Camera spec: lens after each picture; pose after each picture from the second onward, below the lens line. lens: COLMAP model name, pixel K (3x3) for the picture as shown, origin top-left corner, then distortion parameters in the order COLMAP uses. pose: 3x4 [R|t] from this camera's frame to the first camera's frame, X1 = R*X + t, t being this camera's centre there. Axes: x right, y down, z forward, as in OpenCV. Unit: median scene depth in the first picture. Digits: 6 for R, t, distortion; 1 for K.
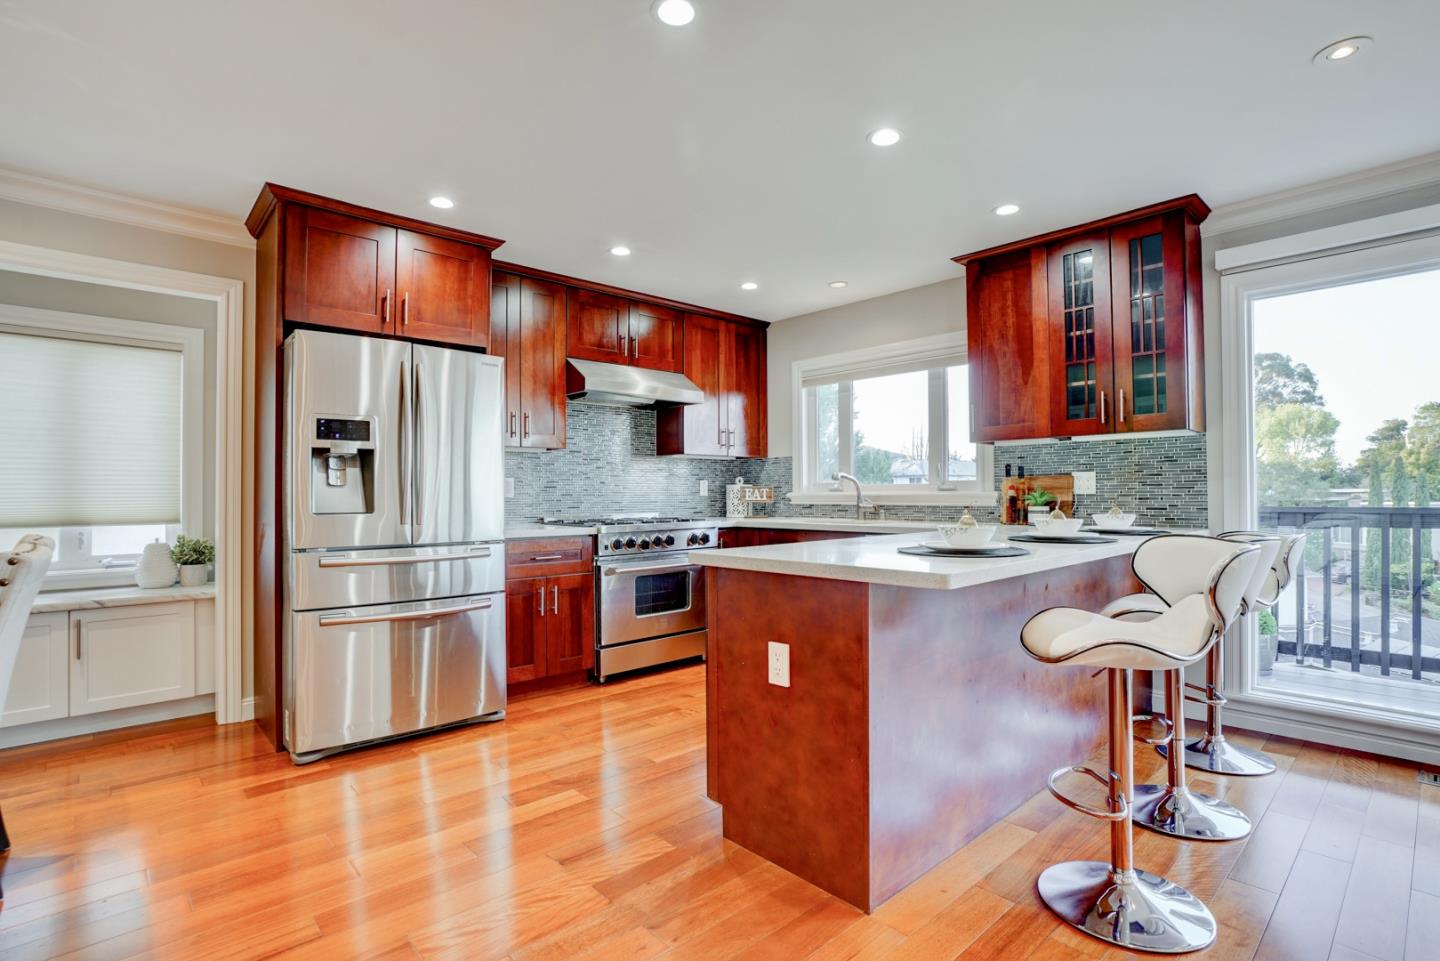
lens RADIAL K [[689.1, 0, 718.5], [0, 689.1, 484.5], [0, 0, 1]] dist [-0.062625, 0.021299]
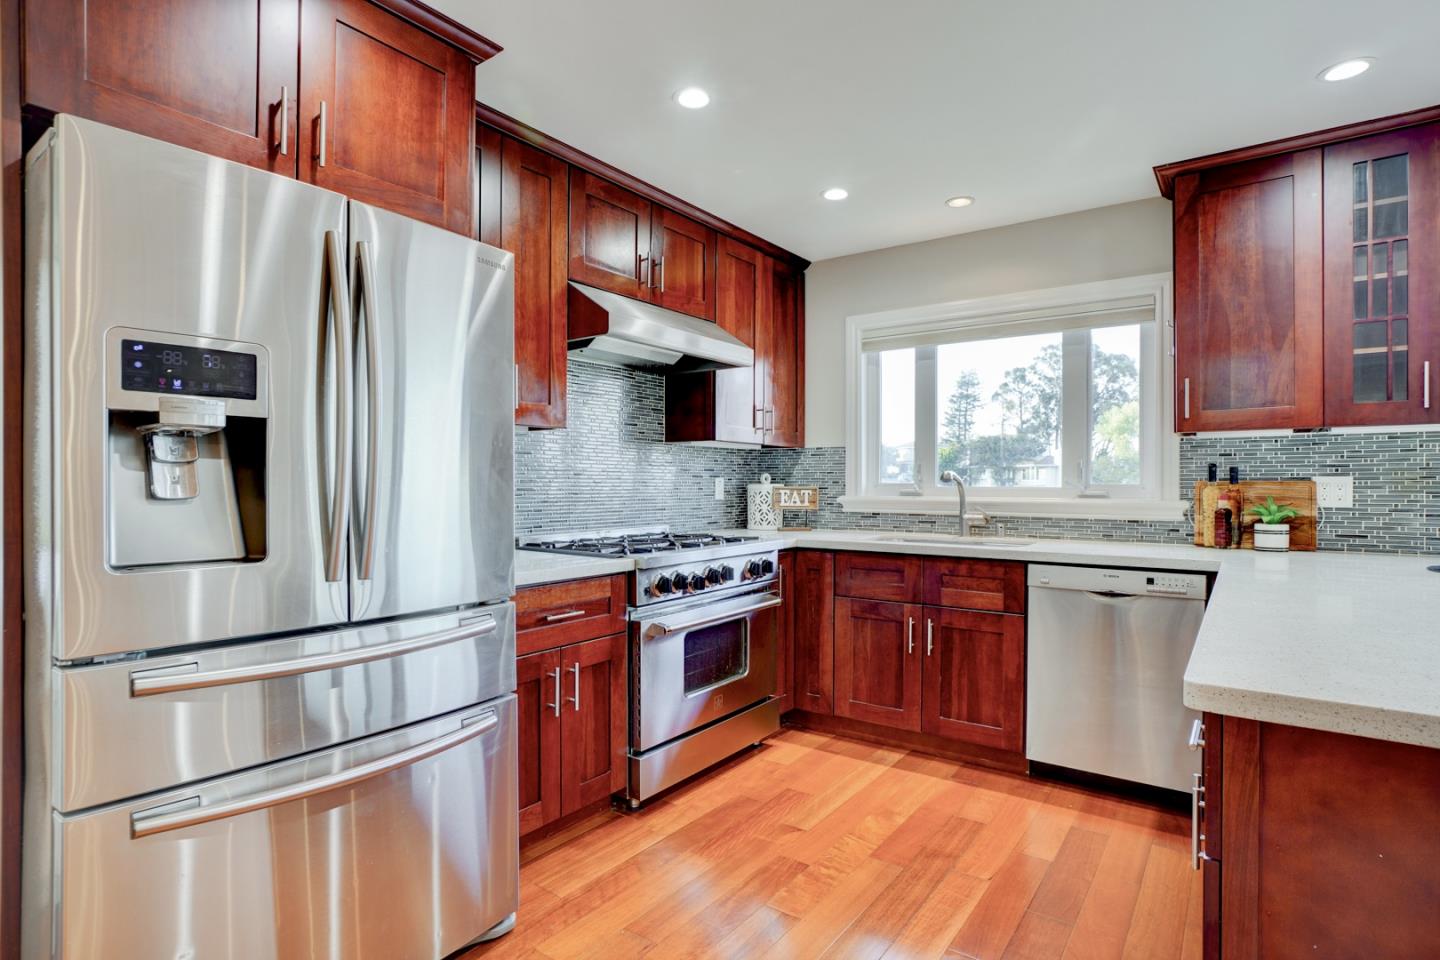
lens RADIAL K [[731.3, 0, 721.8], [0, 731.3, 485.0], [0, 0, 1]] dist [-0.055055, 0.027055]
pose [[0.981713, 0.007043, 0.190236, -0.222661], [-0.010027, 0.999841, 0.014730, -0.013155], [-0.190102, -0.016369, 0.981628, 0.351783]]
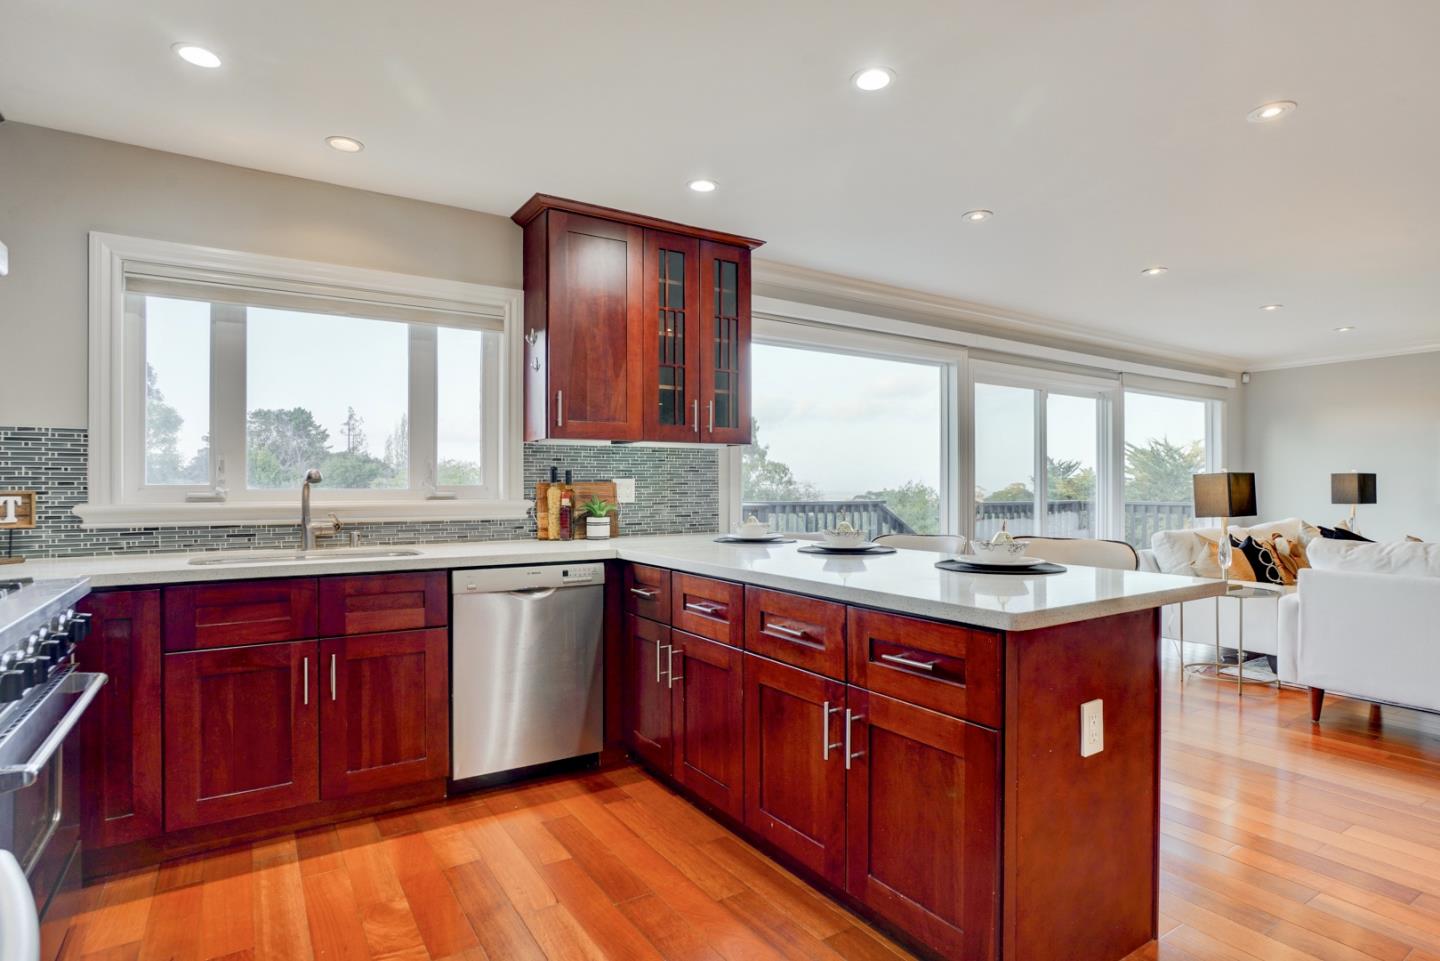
lens RADIAL K [[744.4, 0, 719.6], [0, 744.4, 487.0], [0, 0, 1]] dist [-0.046607, 0.029952]
pose [[0.175109, 0.004537, 0.984539, -0.416146], [-0.012484, 0.999919, -0.002387, -0.006161], [-0.984470, -0.011873, 0.175151, 0.636678]]
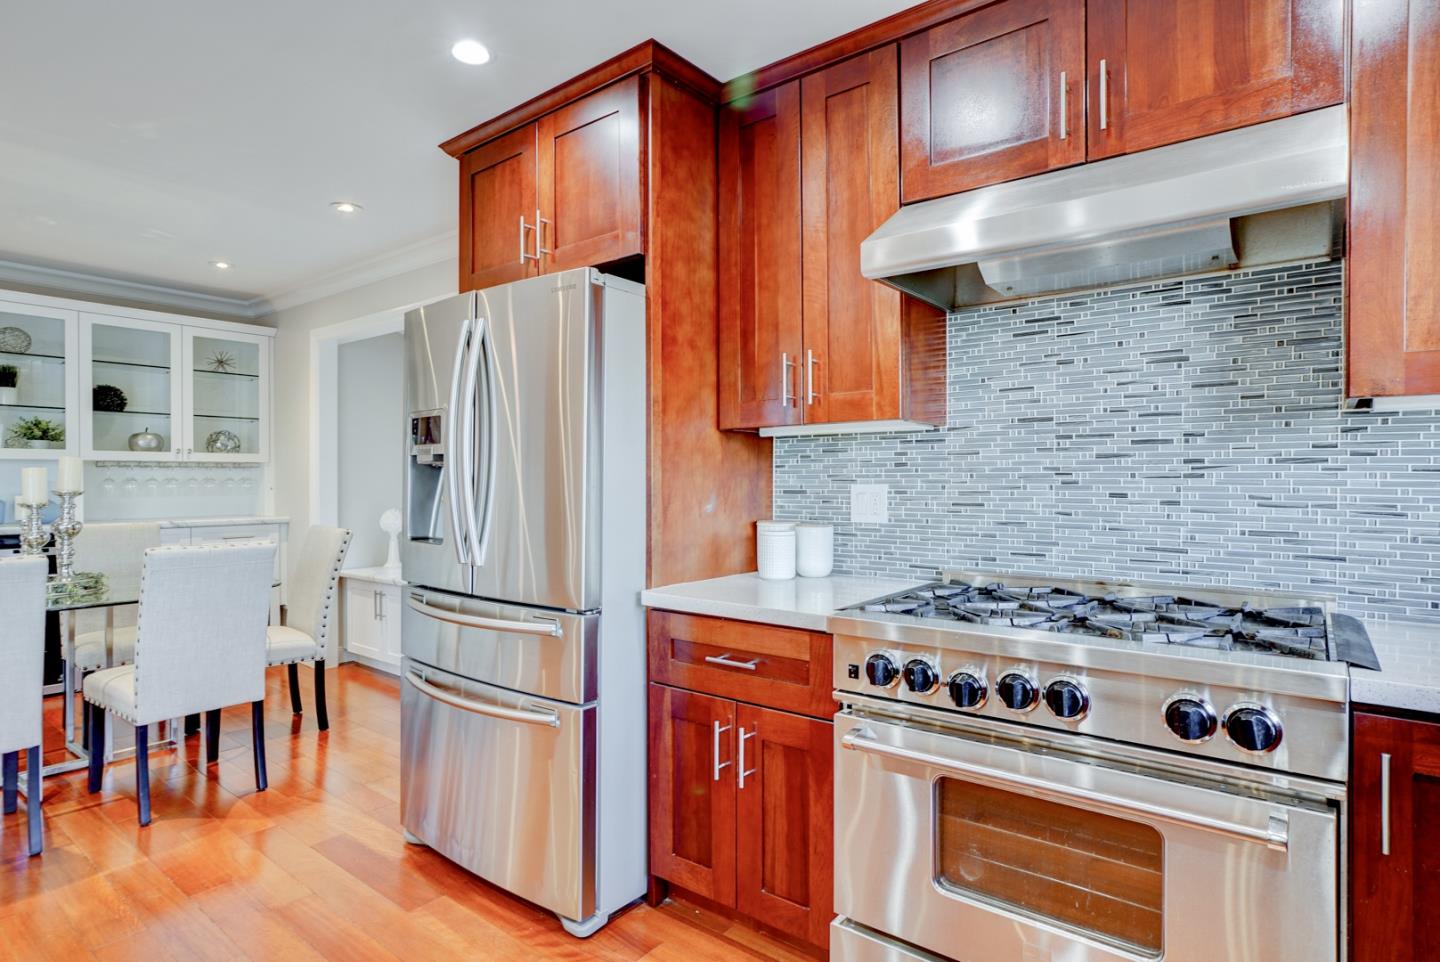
lens RADIAL K [[744.4, 0, 719.6], [0, 744.4, 487.5], [0, 0, 1]] dist [-0.046607, 0.029952]
pose [[0.176554, 0.011387, -0.984225, 0.230430], [0.008500, 0.999878, 0.013093, -0.016899], [0.984254, -0.010678, 0.176435, 0.855240]]
